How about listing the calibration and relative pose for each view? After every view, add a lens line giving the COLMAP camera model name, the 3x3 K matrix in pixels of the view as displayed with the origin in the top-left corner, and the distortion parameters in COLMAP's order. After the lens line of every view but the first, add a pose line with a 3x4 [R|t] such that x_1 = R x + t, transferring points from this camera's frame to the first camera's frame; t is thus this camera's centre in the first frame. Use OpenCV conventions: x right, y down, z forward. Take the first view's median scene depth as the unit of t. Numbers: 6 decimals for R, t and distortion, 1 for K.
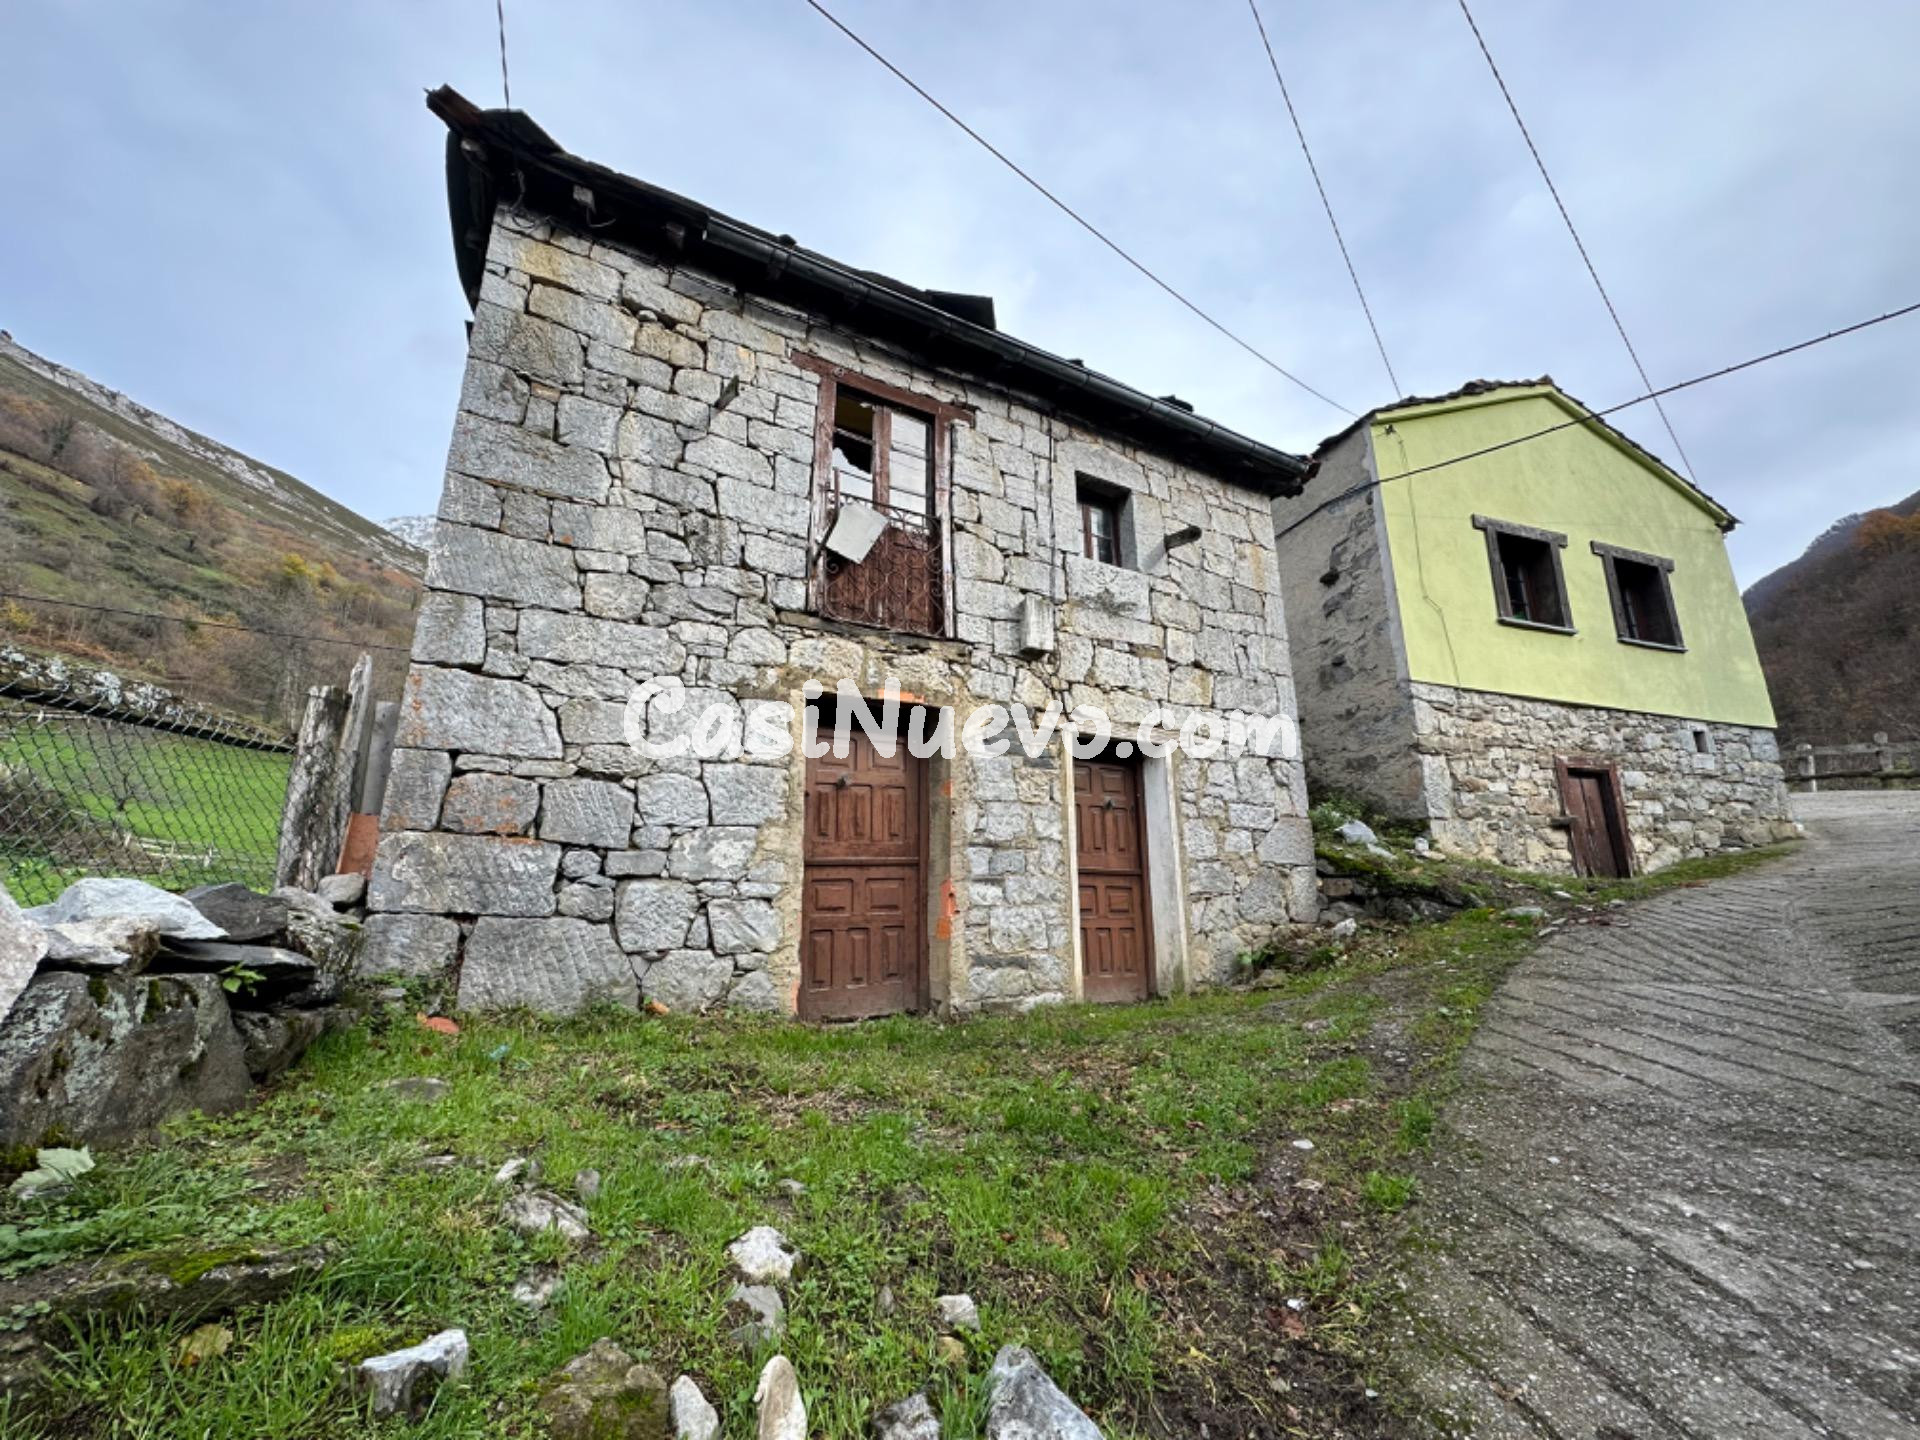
lens RADIAL K [[761.1, 0, 958.7], [0, 761.1, 721.5], [0, 0, 1]] dist [-0.001176, 0.000358]
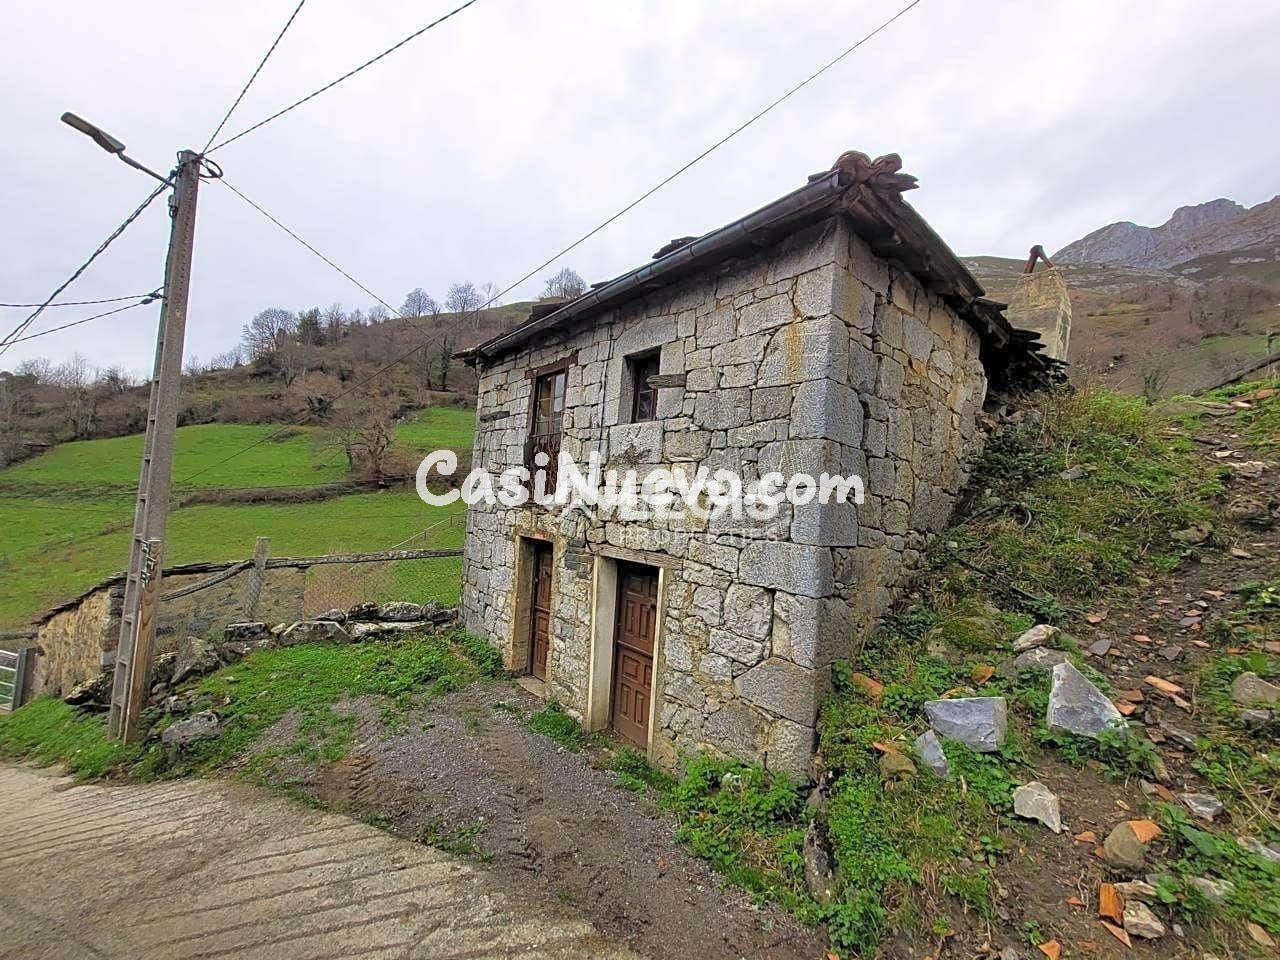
lens RADIAL K [[501.3, 0, 639.3], [0, 501.3, 477.0], [0, 0, 1]] dist [0.009569, -0.003489]
pose [[0.191905, -0.031359, -0.980912, 1.154351], [0.180085, 0.983644, 0.003785, -0.131300], [0.964750, -0.177374, 0.194414, 0.914689]]
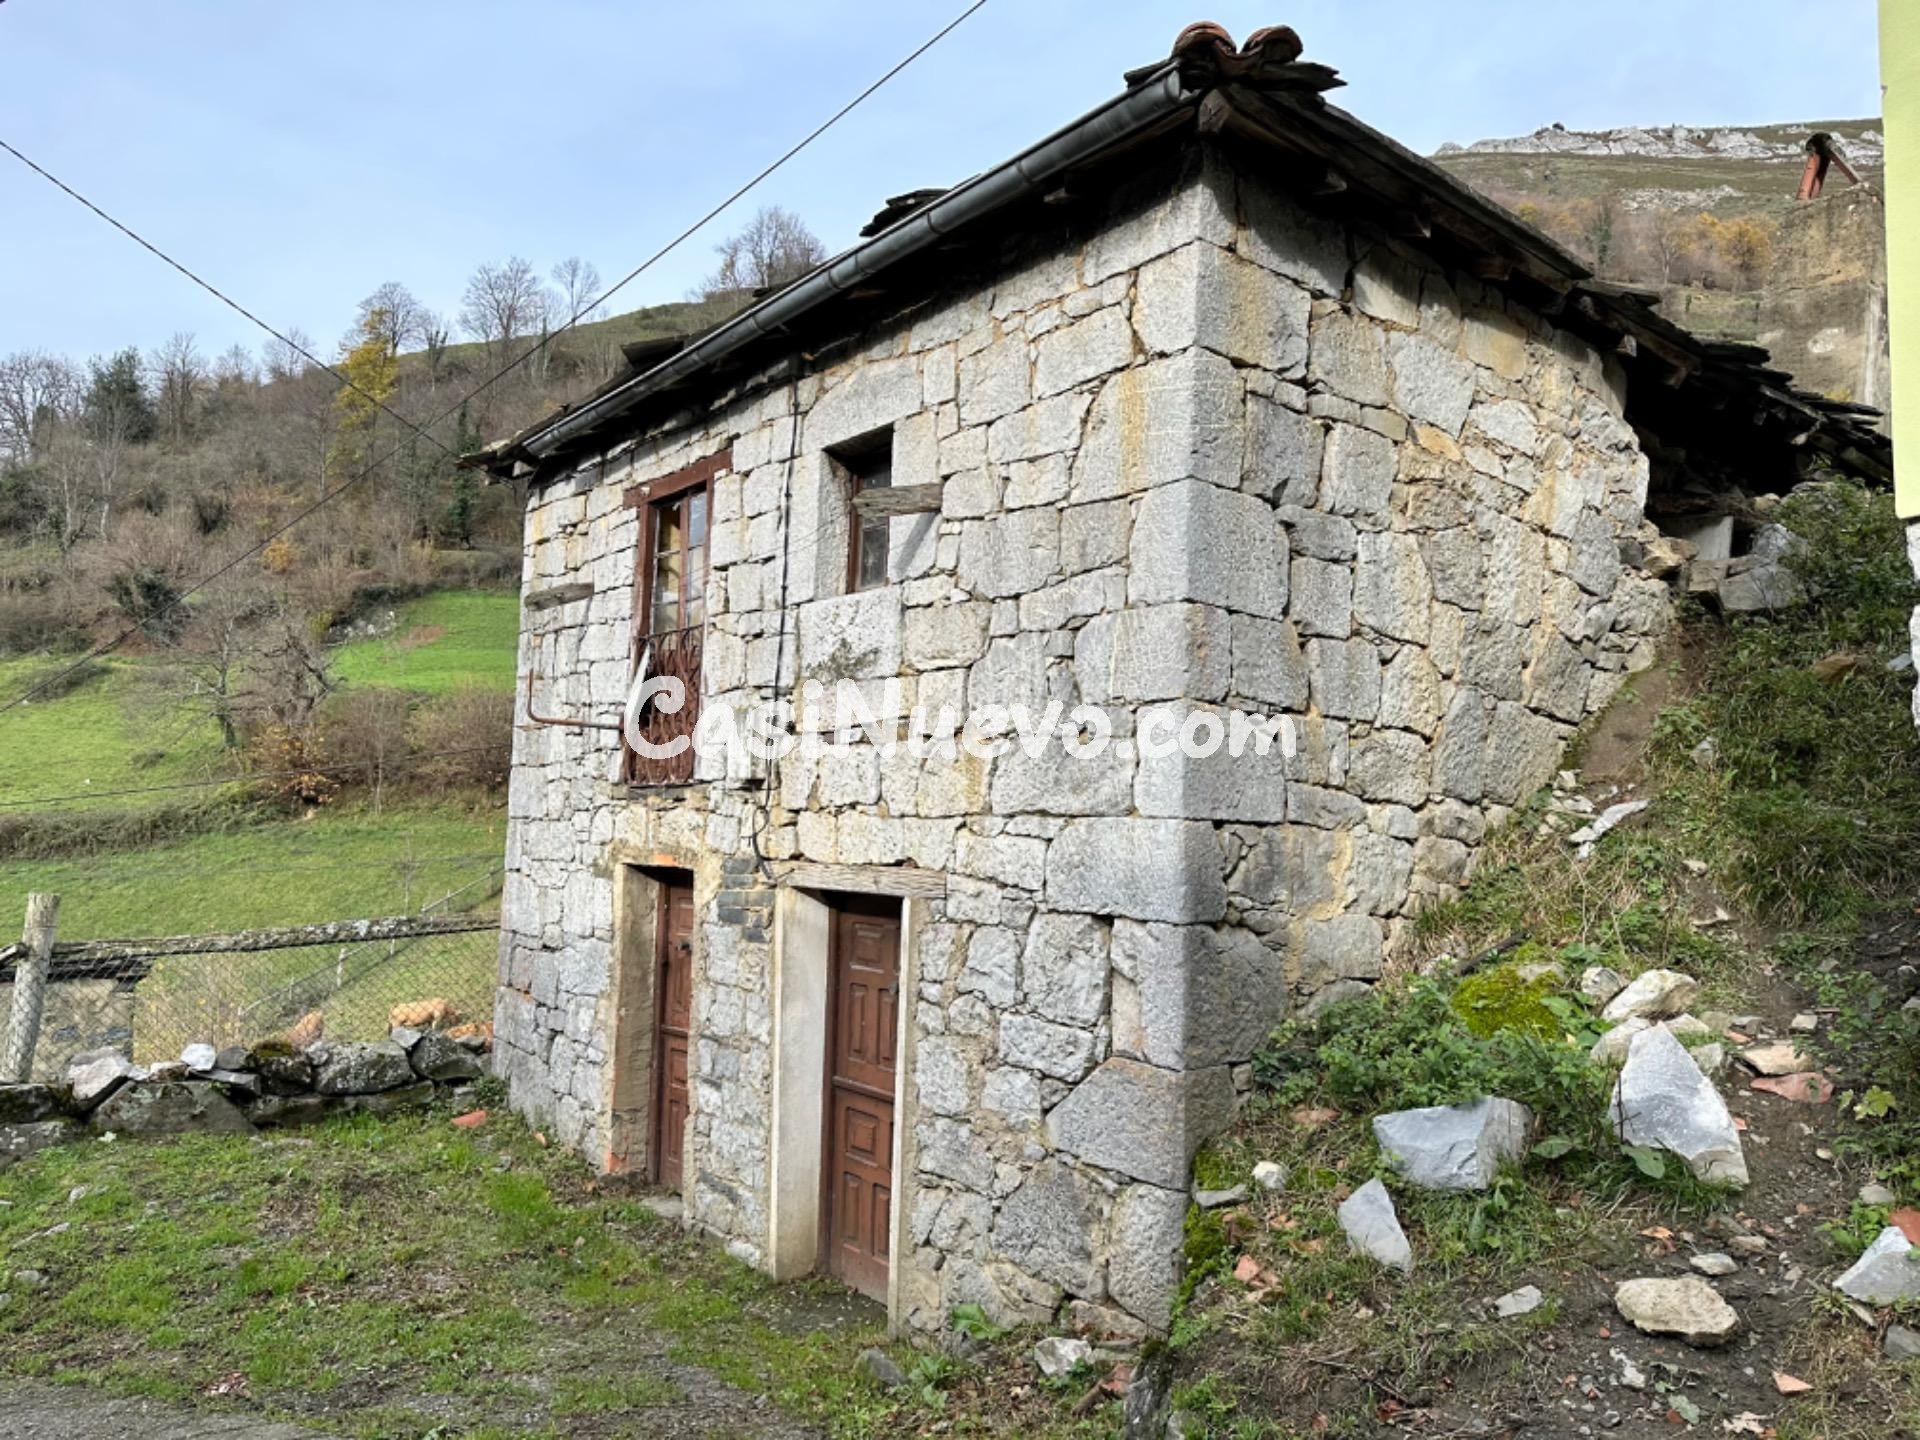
lens RADIAL K [[1322.6, 0, 942.4], [0, 1322.6, 722.5], [0, 0, 1]] dist [0.186482, -0.367359]
pose [[0.154707, -0.062671, -0.985971, 1.378096], [0.218666, 0.975407, -0.027689, -0.068377], [0.963458, -0.211315, 0.164606, 0.974353]]
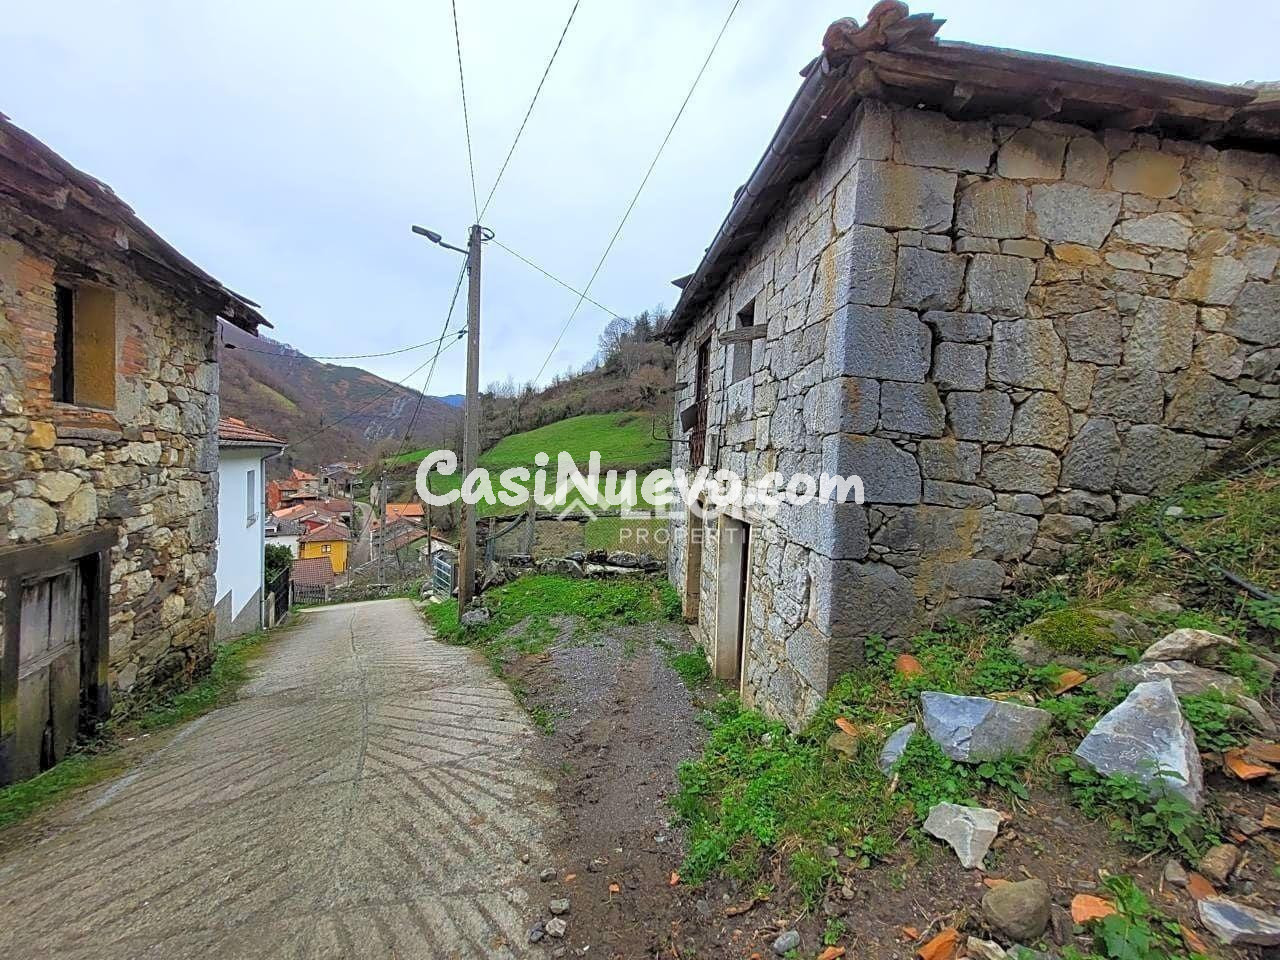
lens RADIAL K [[502.6, 0, 640.7], [0, 502.6, 476.5], [0, 0, 1]] dist [0.010022, -0.004797]
pose [[-0.398374, 0.024136, -0.916905, 1.169595], [0.189661, 0.980217, -0.056601, -0.035228], [0.897400, -0.196450, -0.395071, 1.282483]]
